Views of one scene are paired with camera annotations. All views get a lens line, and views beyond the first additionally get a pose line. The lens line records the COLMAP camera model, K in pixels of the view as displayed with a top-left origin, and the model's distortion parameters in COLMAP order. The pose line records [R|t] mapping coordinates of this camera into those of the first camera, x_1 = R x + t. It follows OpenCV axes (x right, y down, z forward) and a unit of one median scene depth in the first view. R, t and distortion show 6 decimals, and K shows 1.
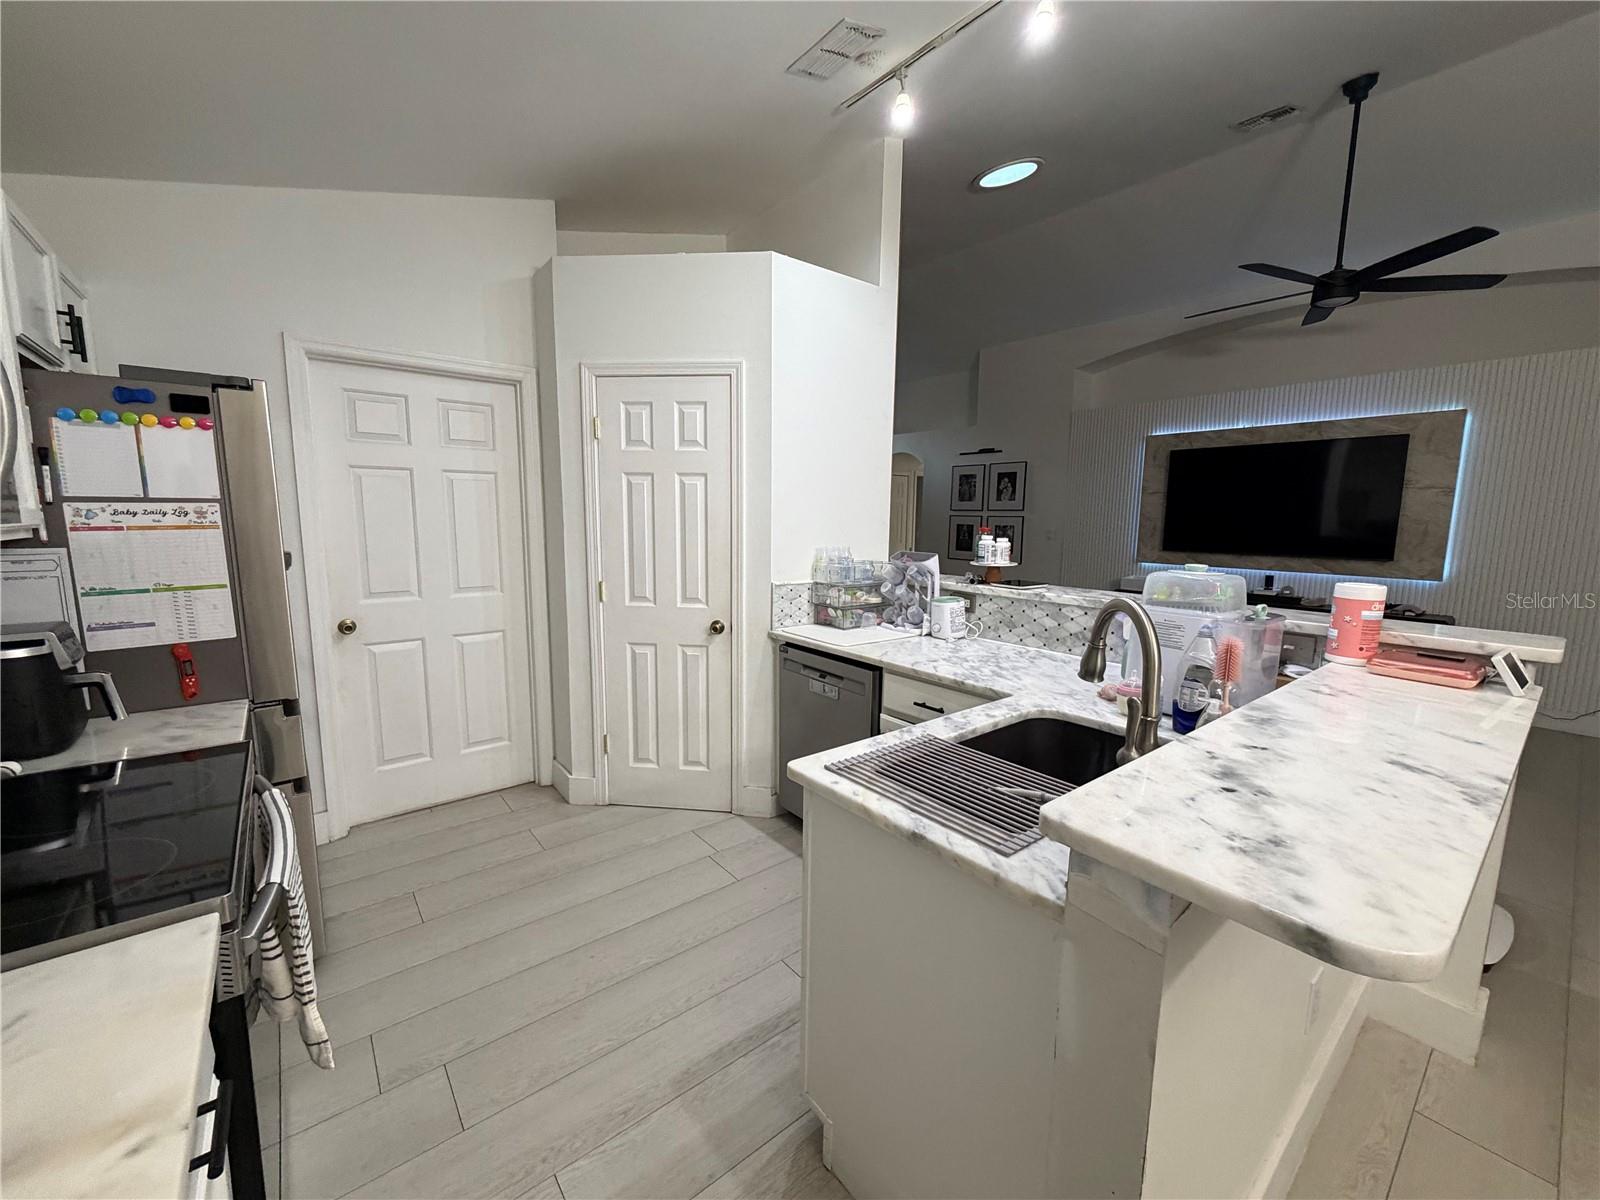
lens RADIAL K [[637.2, 0, 798.9], [0, 637.2, 601.6], [0, 0, 1]] dist [0.002521, 0.000034]
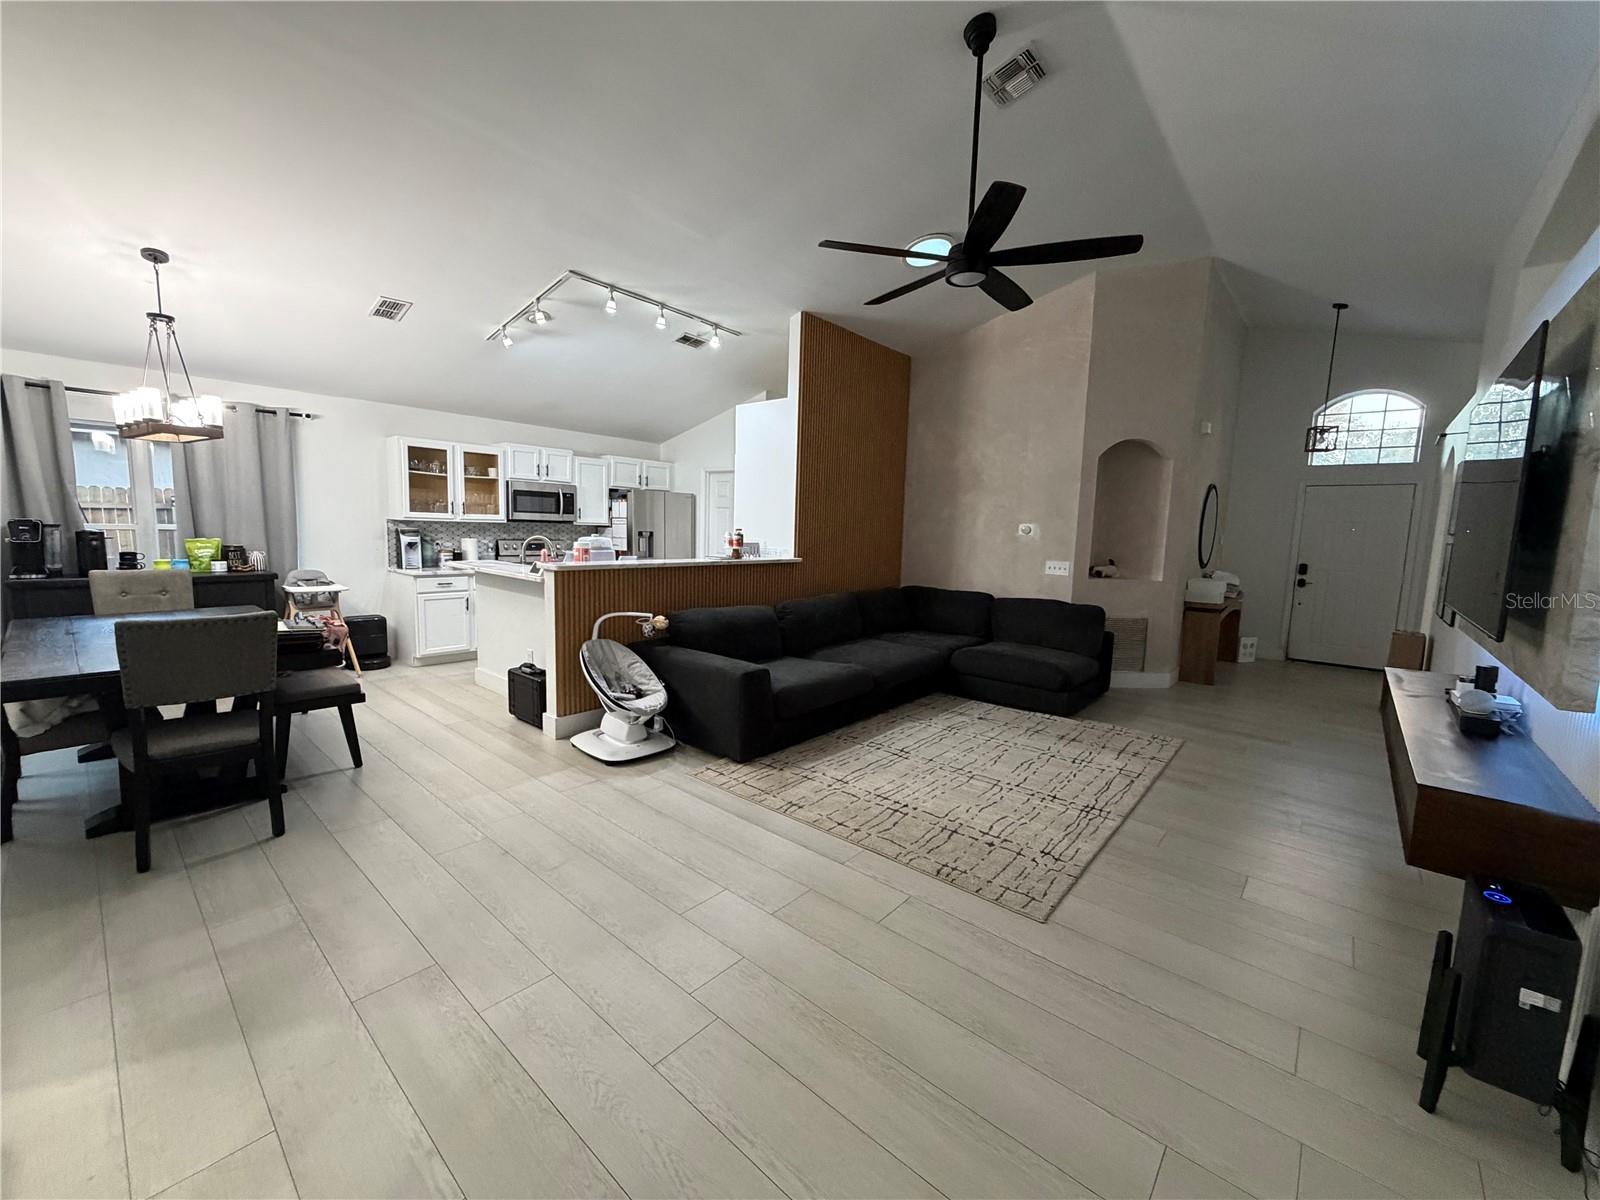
lens RADIAL K [[637.2, 0, 799.1], [0, 637.2, 602.4], [0, 0, 1]] dist [0.002521, 0.000034]
pose [[0.180206, 0.108084, -0.977673, 1.942824], [-0.161534, 0.983702, 0.078976, -0.068249], [0.970275, 0.143696, 0.194728, 0.751821]]
